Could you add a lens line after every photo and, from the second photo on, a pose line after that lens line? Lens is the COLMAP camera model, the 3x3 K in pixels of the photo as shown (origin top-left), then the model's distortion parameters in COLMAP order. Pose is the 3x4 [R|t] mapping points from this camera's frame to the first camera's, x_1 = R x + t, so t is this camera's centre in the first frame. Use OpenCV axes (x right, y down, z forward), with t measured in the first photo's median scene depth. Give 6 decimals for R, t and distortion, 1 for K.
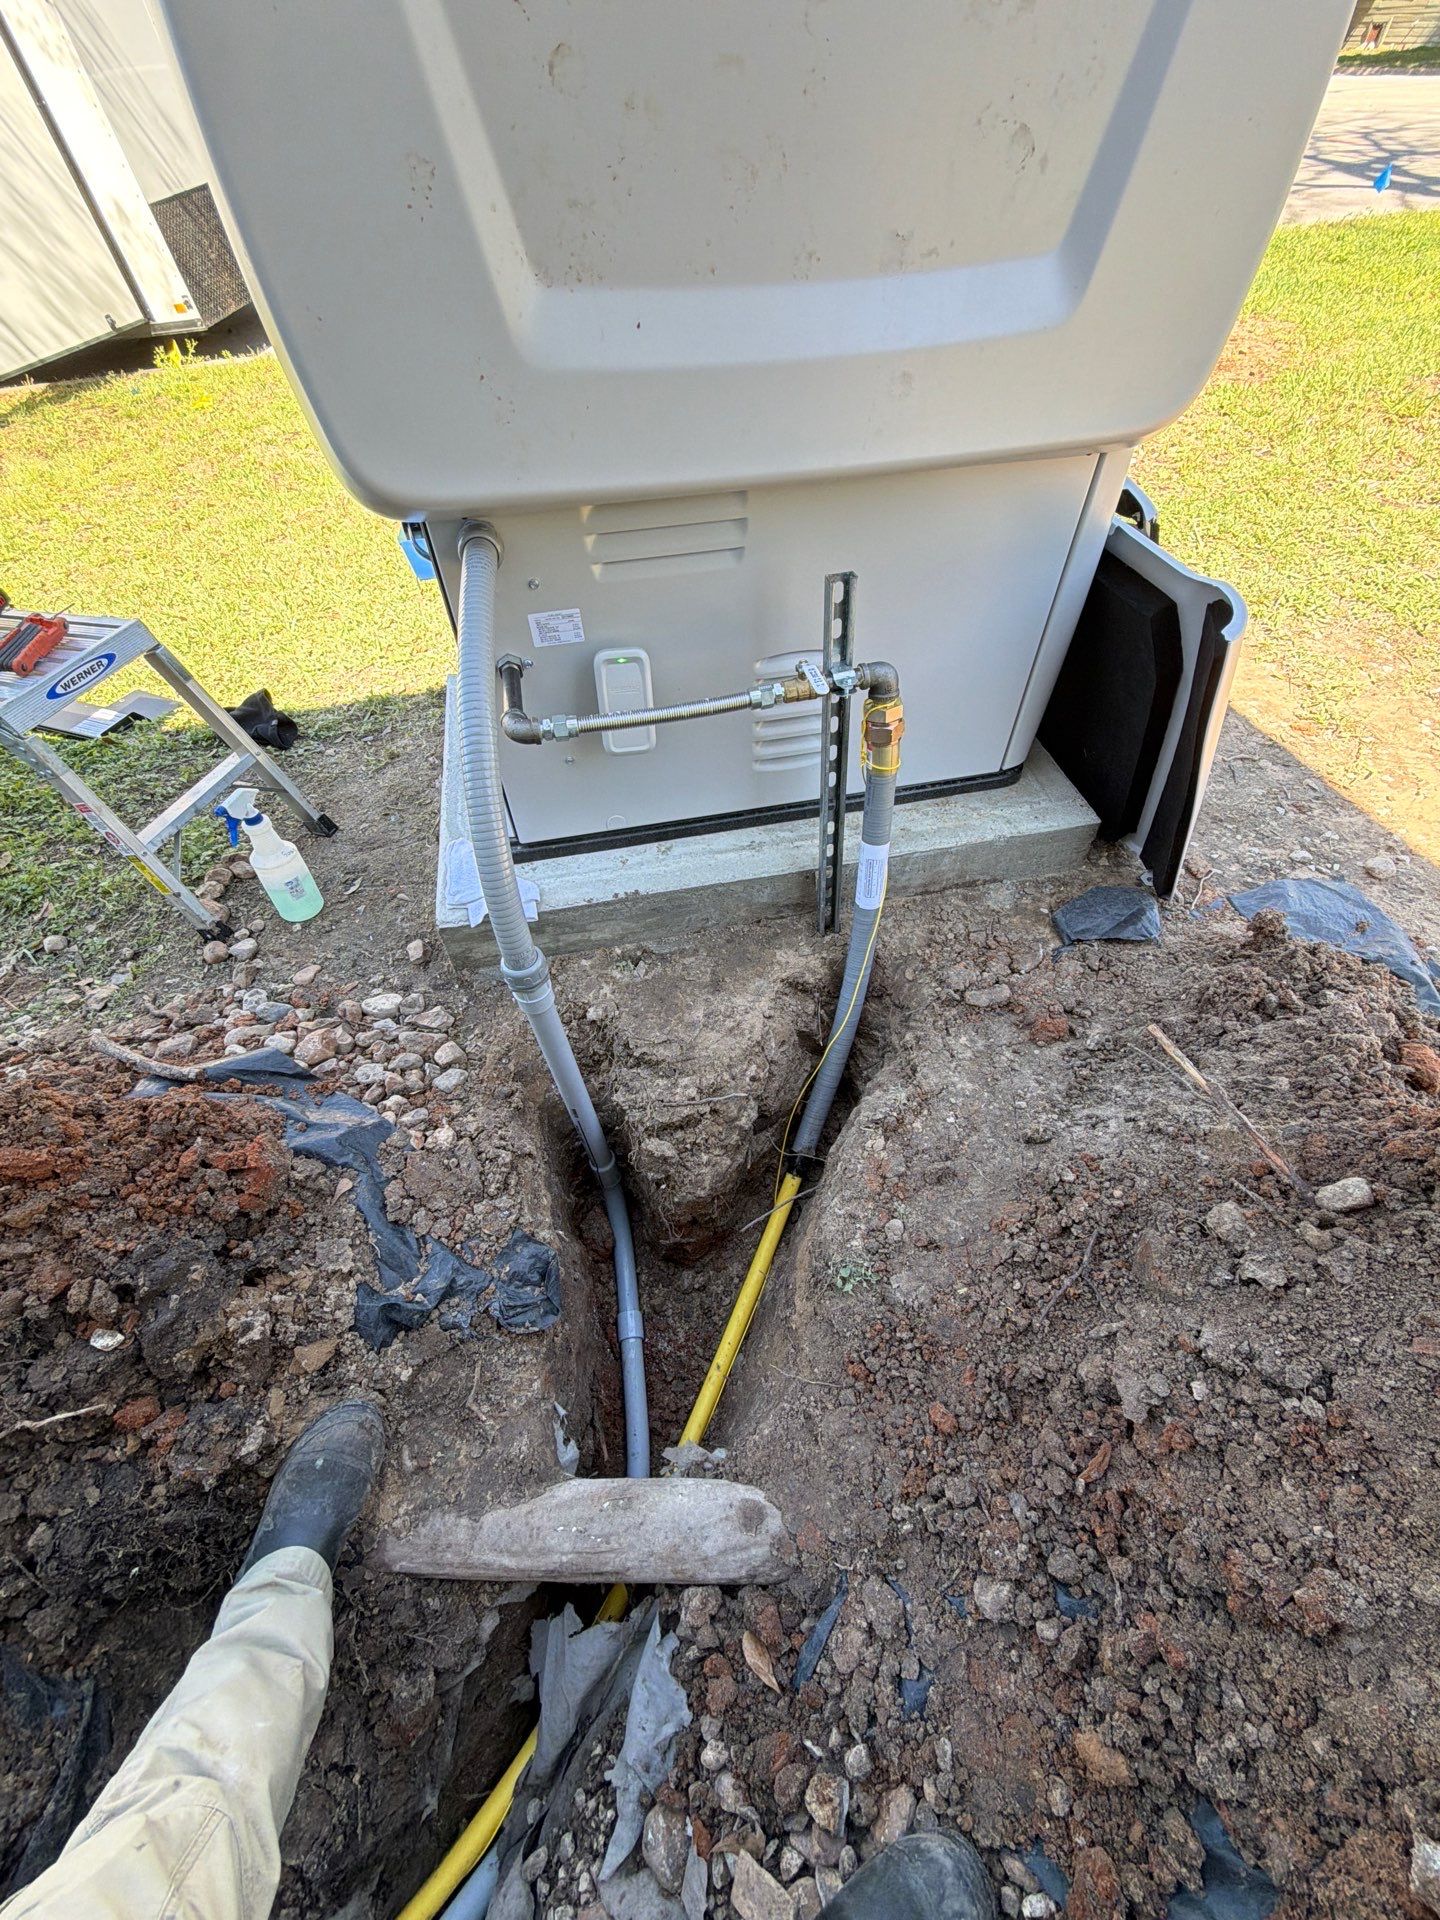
lens RADIAL K [[763.4, 0, 724.5], [0, 763.4, 954.4], [0, 0, 1]] dist [-0.005123, 0.001149]
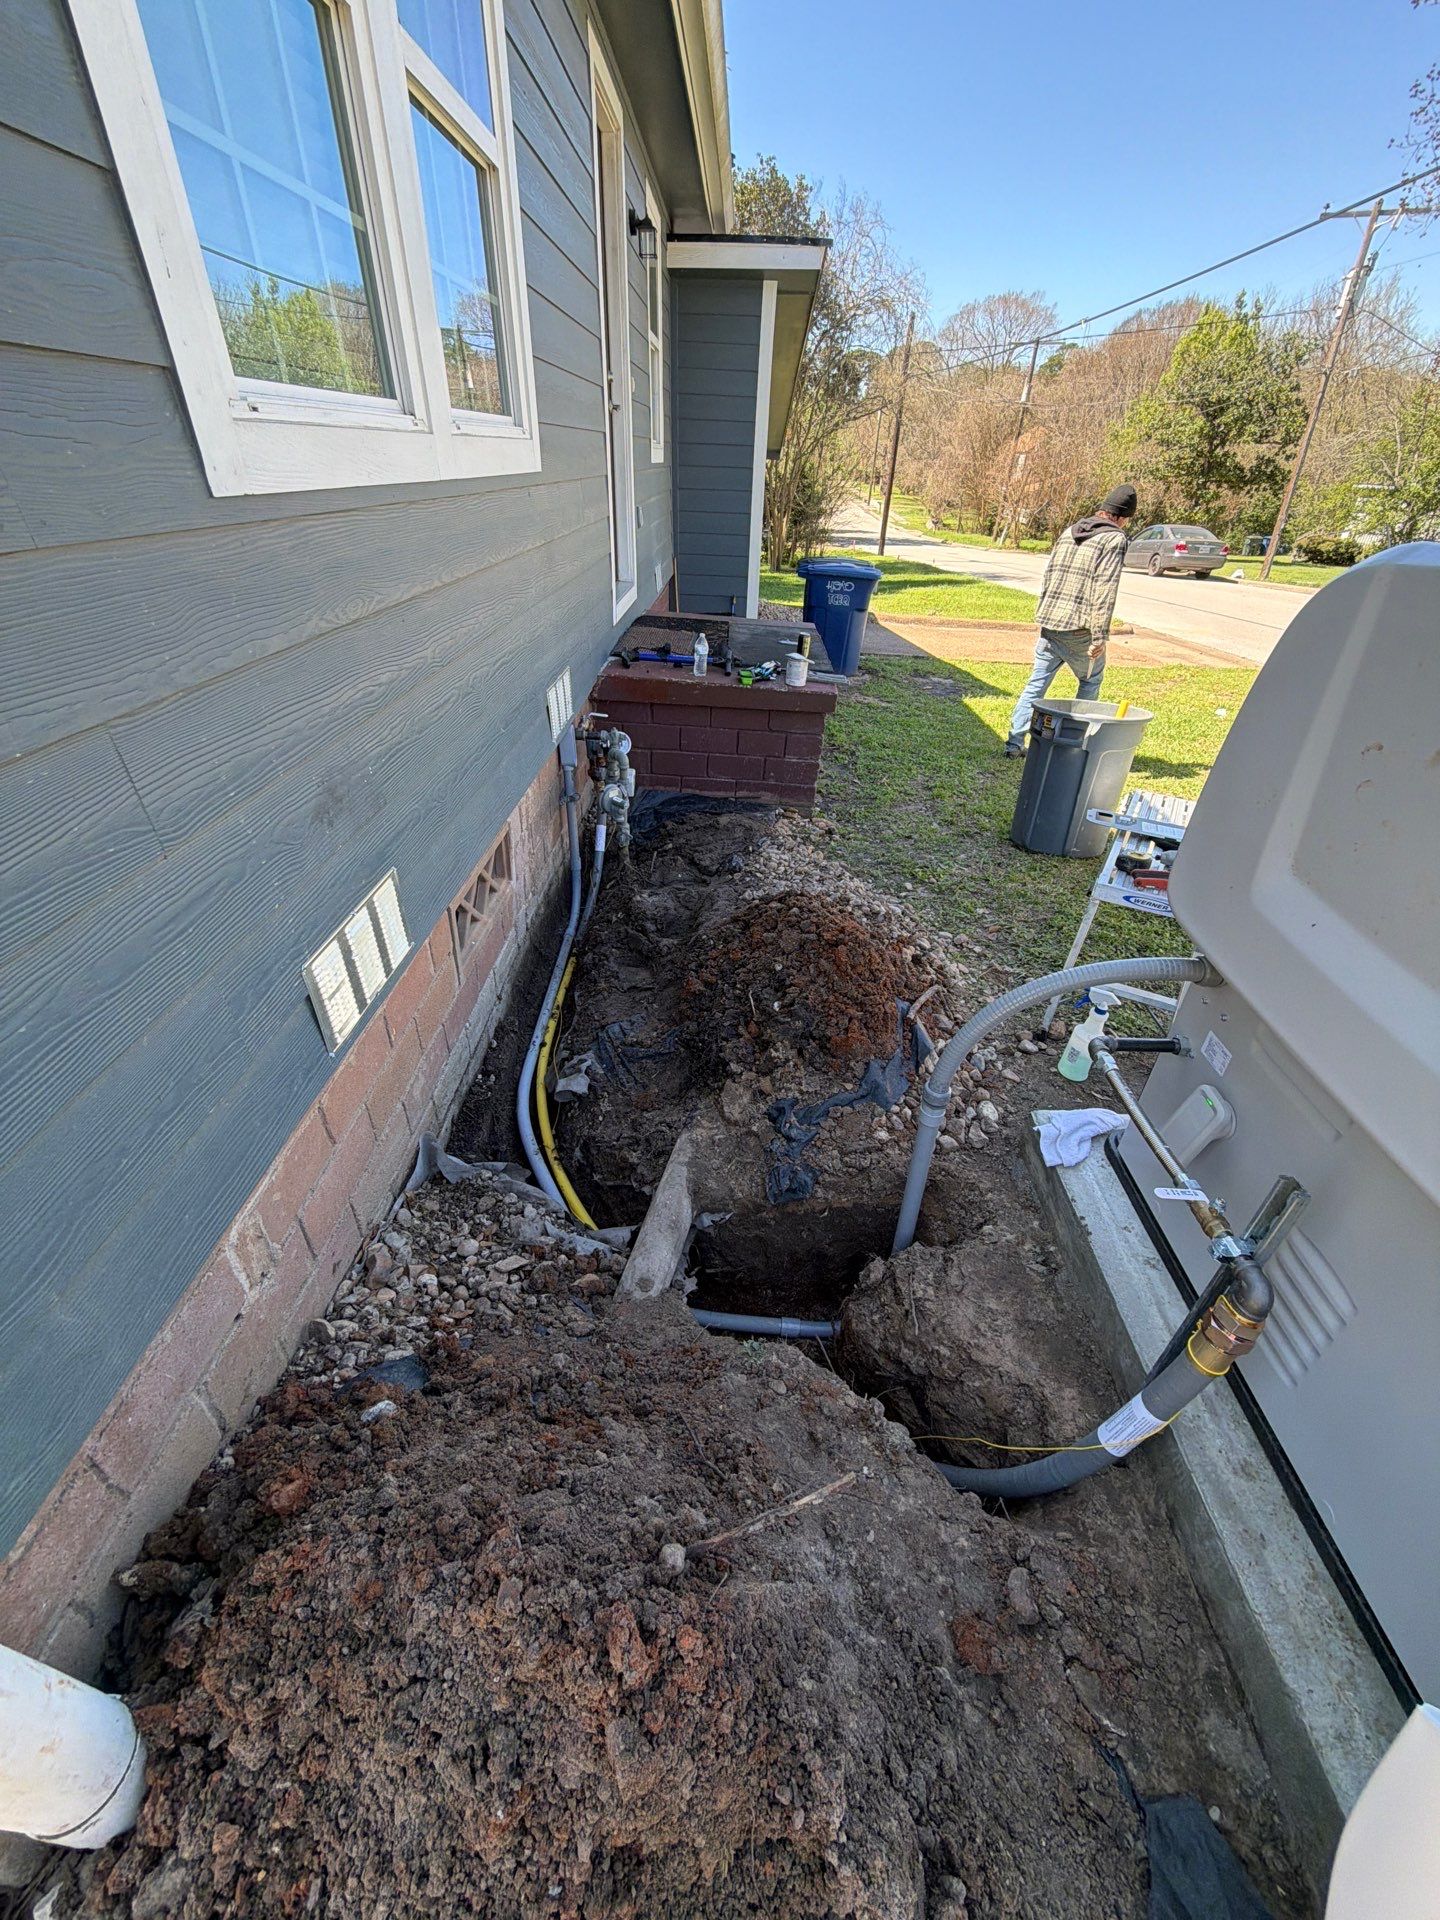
lens RADIAL K [[763.4, 0, 715.1], [0, 763.4, 952.7], [0, 0, 1]] dist [-0.005123, 0.001149]
pose [[-0.232860, 0.534278, -0.812603, 0.884953], [-0.763337, 0.417311, 0.493120, -0.484032], [0.602571, 0.735118, 0.310659, 0.006964]]
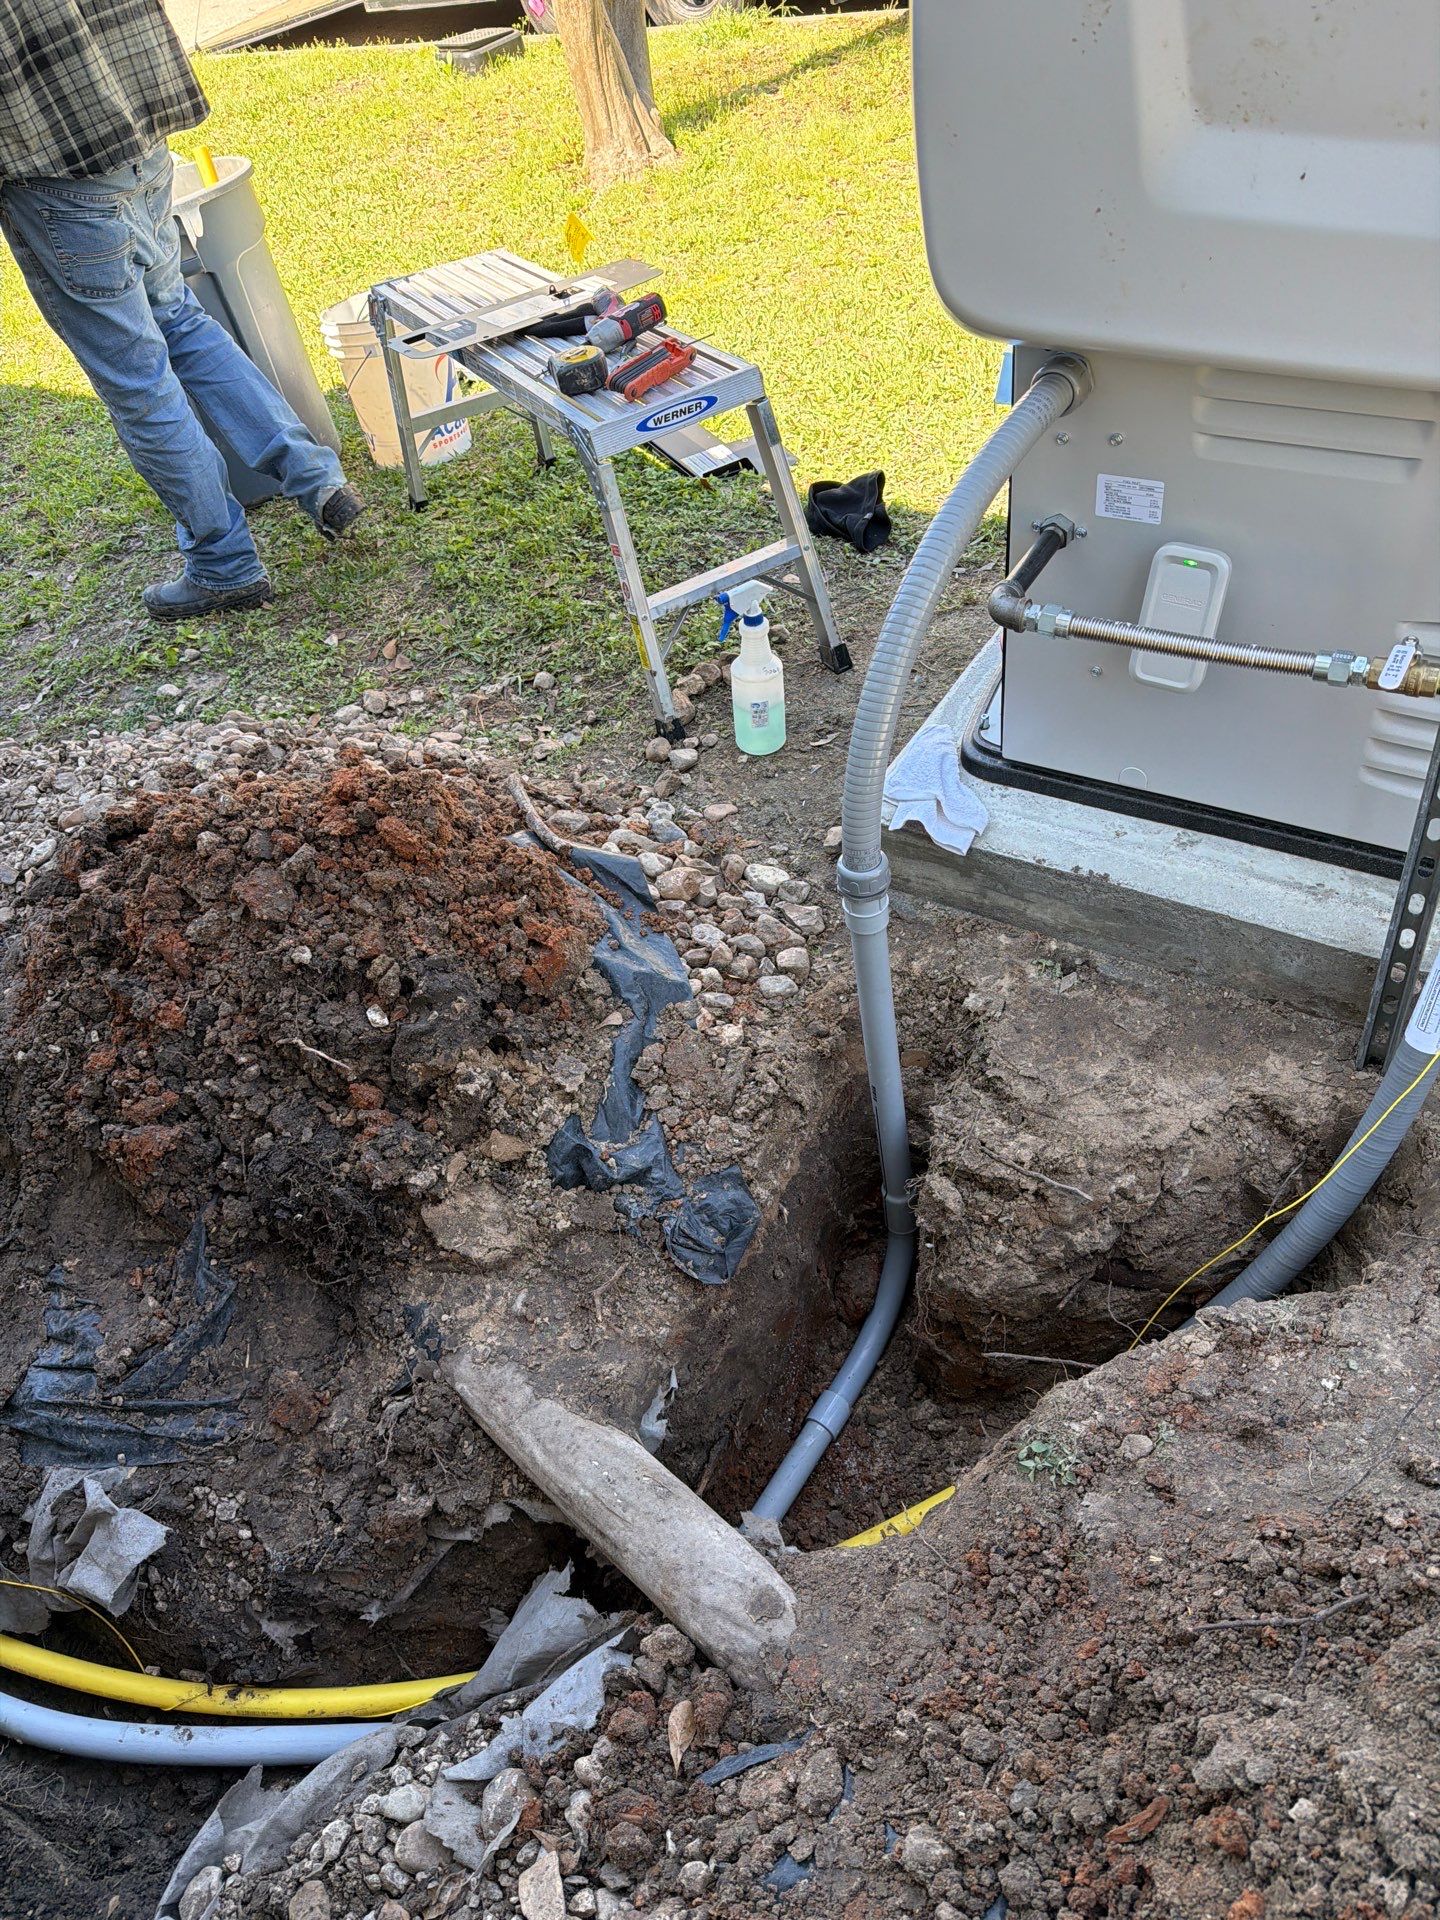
lens RADIAL K [[1352.7, 0, 714.1], [0, 1352.7, 971.0], [0, 0, 1]] dist [0.064701, -0.081615]
pose [[0.721094, 0.439273, -0.535783, 0.415812], [-0.449055, 0.885219, 0.121396, 0.006322], [0.527611, 0.153058, 0.835583, -0.280409]]
